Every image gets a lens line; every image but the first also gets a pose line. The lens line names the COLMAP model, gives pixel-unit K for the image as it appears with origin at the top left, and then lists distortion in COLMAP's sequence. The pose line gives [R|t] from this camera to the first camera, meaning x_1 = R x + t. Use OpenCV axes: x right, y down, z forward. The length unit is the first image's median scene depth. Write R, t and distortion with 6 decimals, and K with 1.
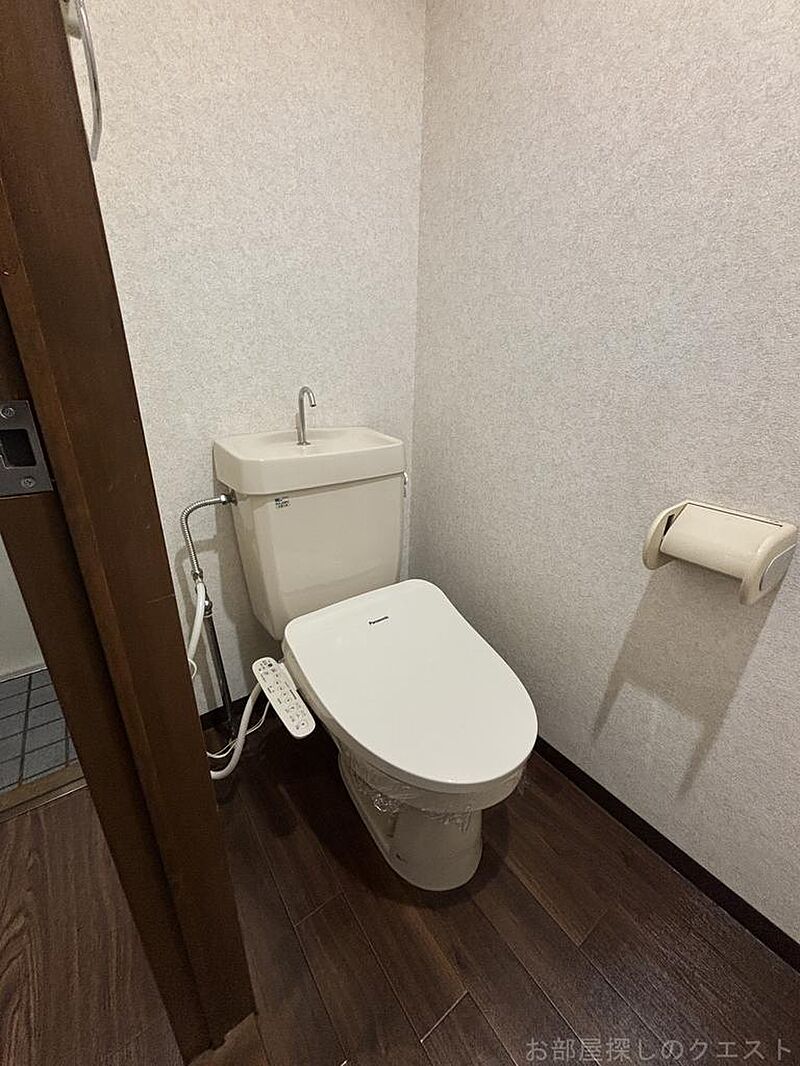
lens RADIAL K [[429.2, 0, 402.2], [0, 429.2, 534.3], [0, 0, 1]] dist [-0.000055, 0.000678]
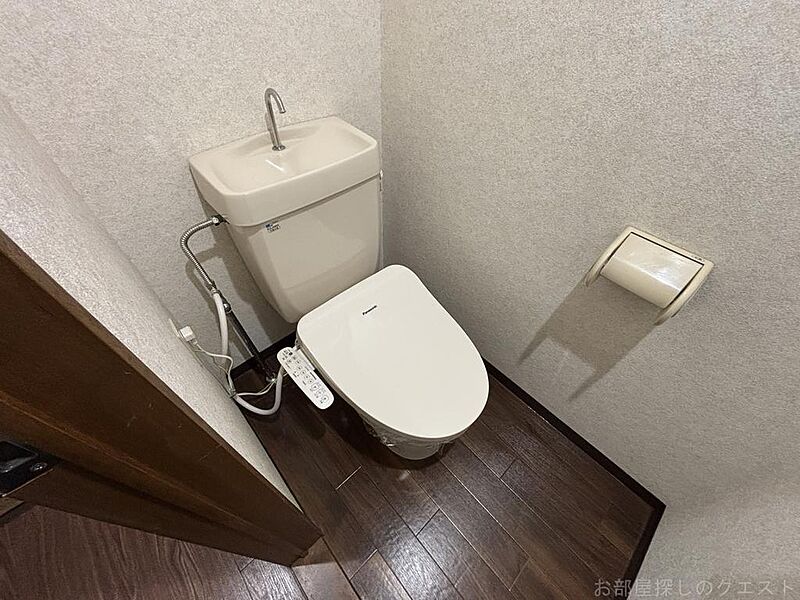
lens RADIAL K [[322.1, 0, 398.1], [0, 322.1, 300.7], [0, 0, 1]] dist [-0.000055, 0.000678]
pose [[0.994150, -0.077509, 0.075226, -0.039963], [0.036123, 0.894939, 0.444725, -0.248975], [-0.101793, -0.439405, 0.892503, 0.150495]]
